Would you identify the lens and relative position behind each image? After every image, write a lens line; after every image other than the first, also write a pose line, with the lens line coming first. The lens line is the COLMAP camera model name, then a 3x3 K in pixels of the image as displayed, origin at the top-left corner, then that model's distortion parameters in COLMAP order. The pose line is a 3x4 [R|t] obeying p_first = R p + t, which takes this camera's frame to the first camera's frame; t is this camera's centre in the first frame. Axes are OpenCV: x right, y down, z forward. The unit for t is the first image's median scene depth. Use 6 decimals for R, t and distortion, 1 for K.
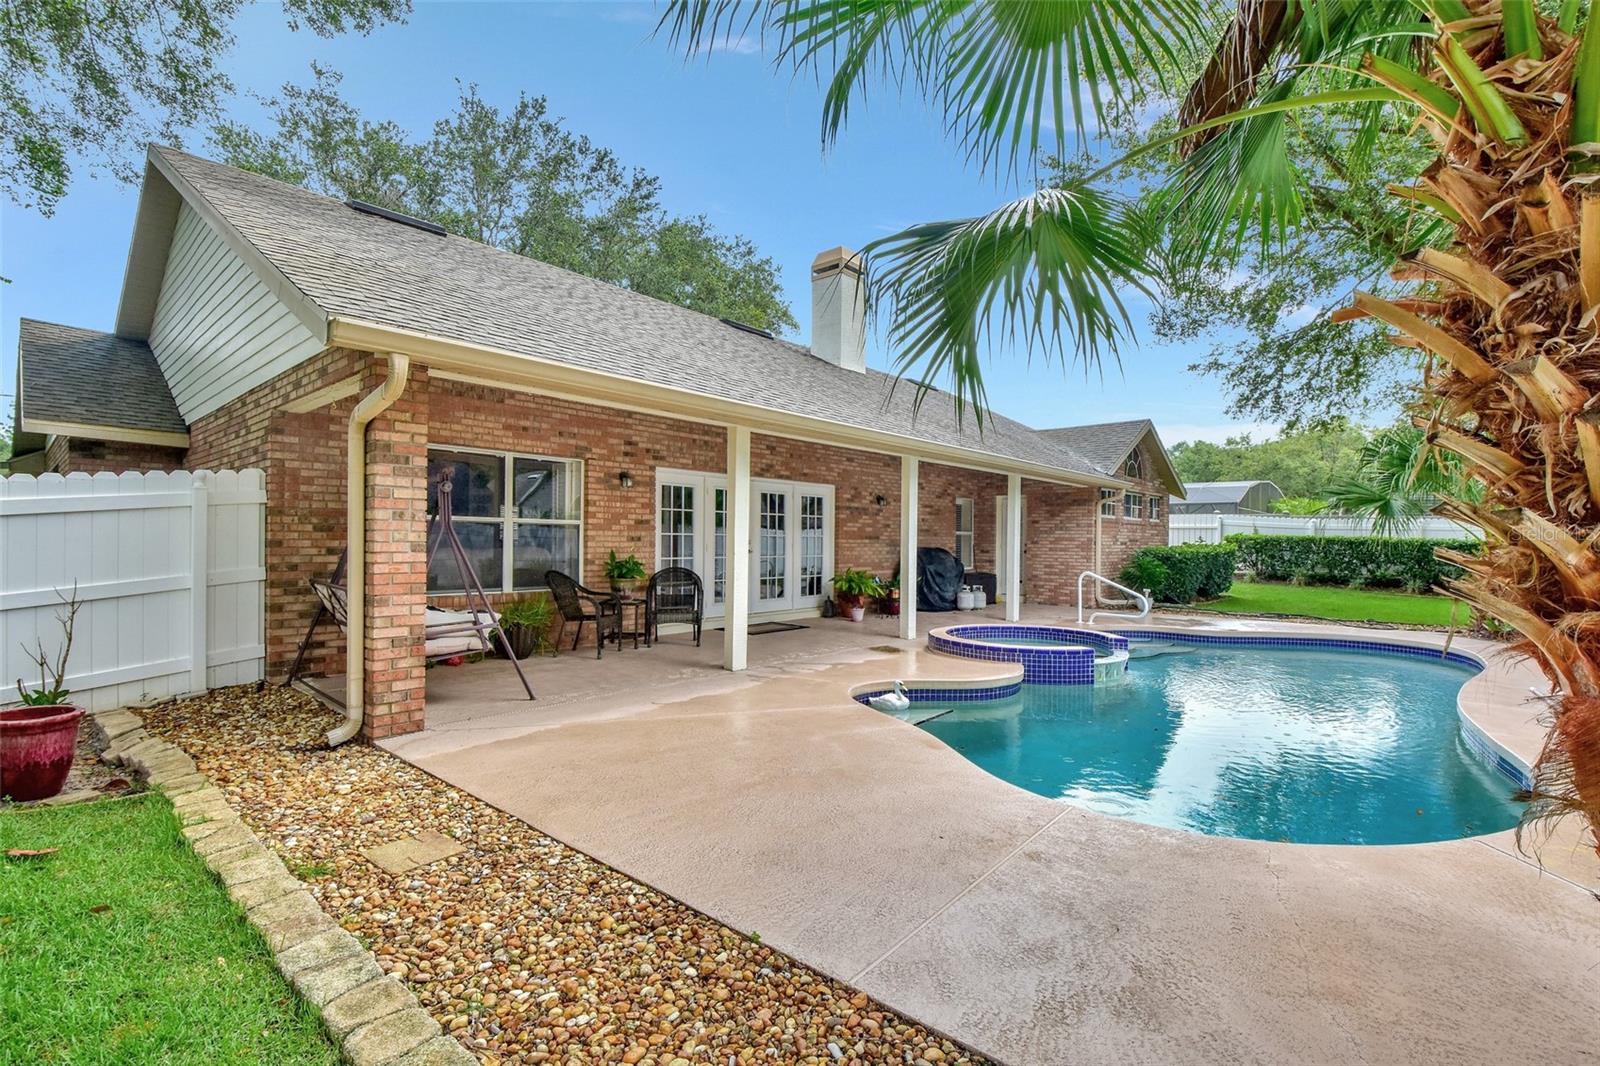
lens RADIAL K [[719.3, 0, 799.8], [0, 719.3, 527.9], [0, 0, 1]] dist [-0.013237, -0.000737]
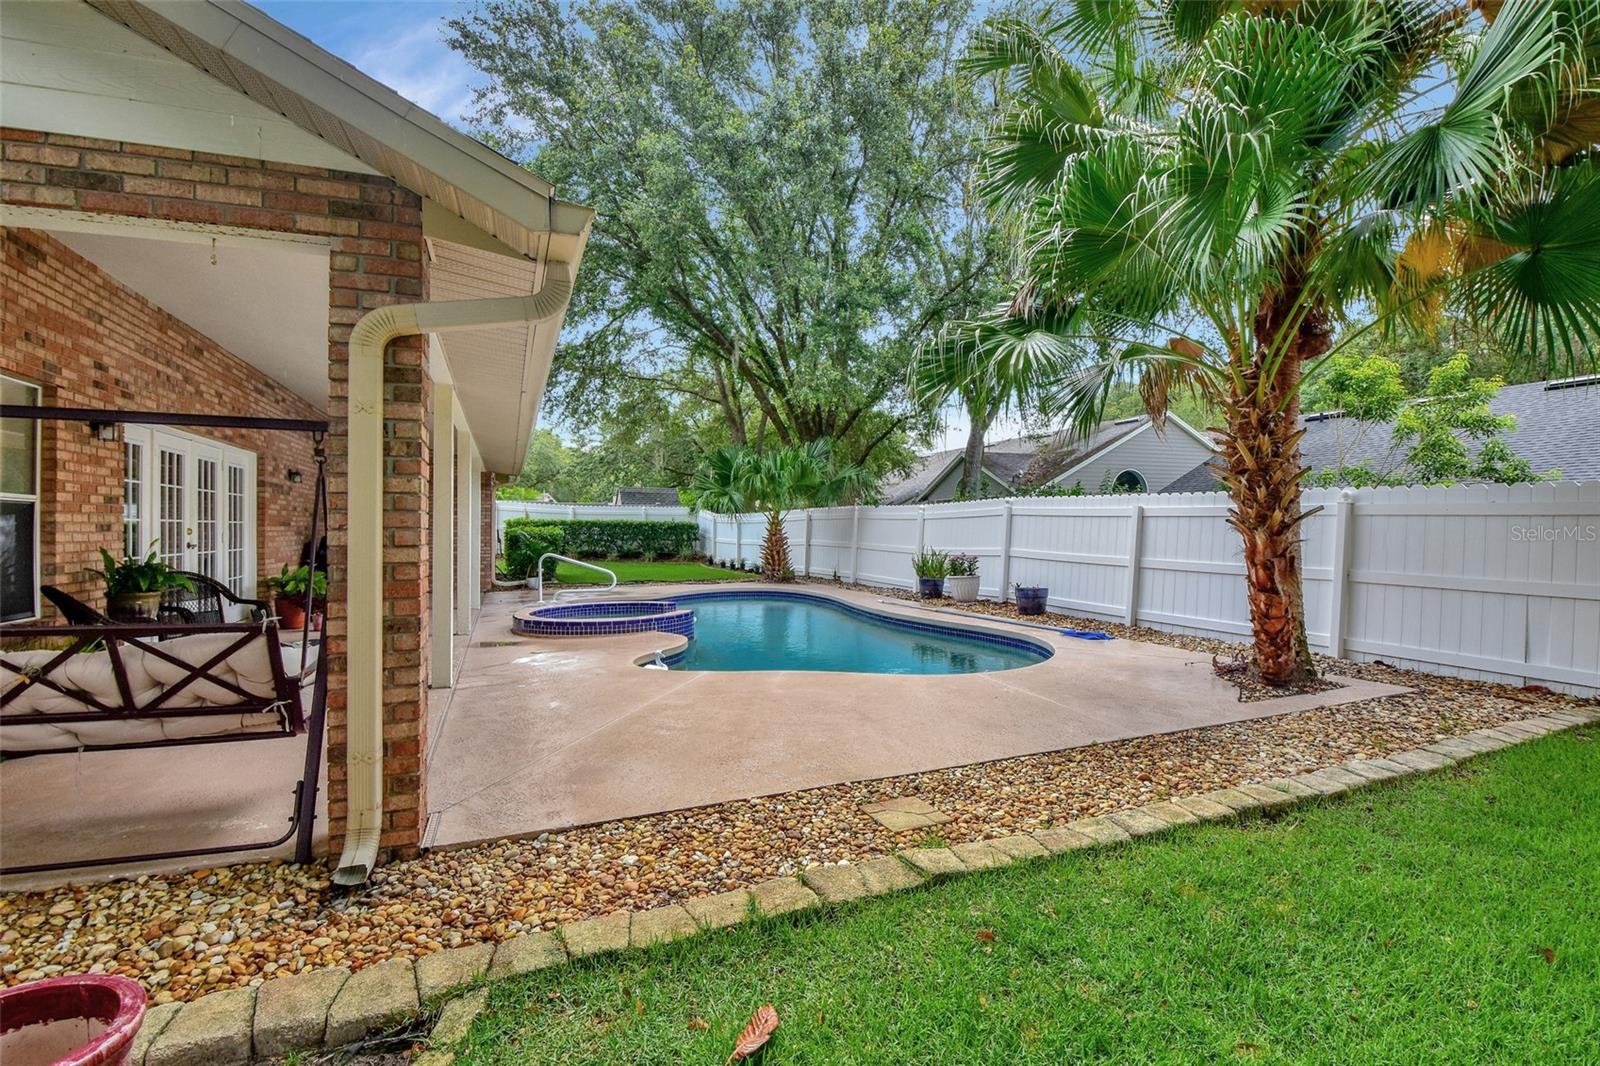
lens RADIAL K [[719.3, 0, 798.6], [0, 719.3, 536.3], [0, 0, 1]] dist [-0.013237, -0.000737]
pose [[0.467819, -0.021626, 0.883560, -0.513248], [-0.006881, 0.999581, 0.028109, 0.002682], [-0.883798, -0.019230, 0.467474, 0.214179]]
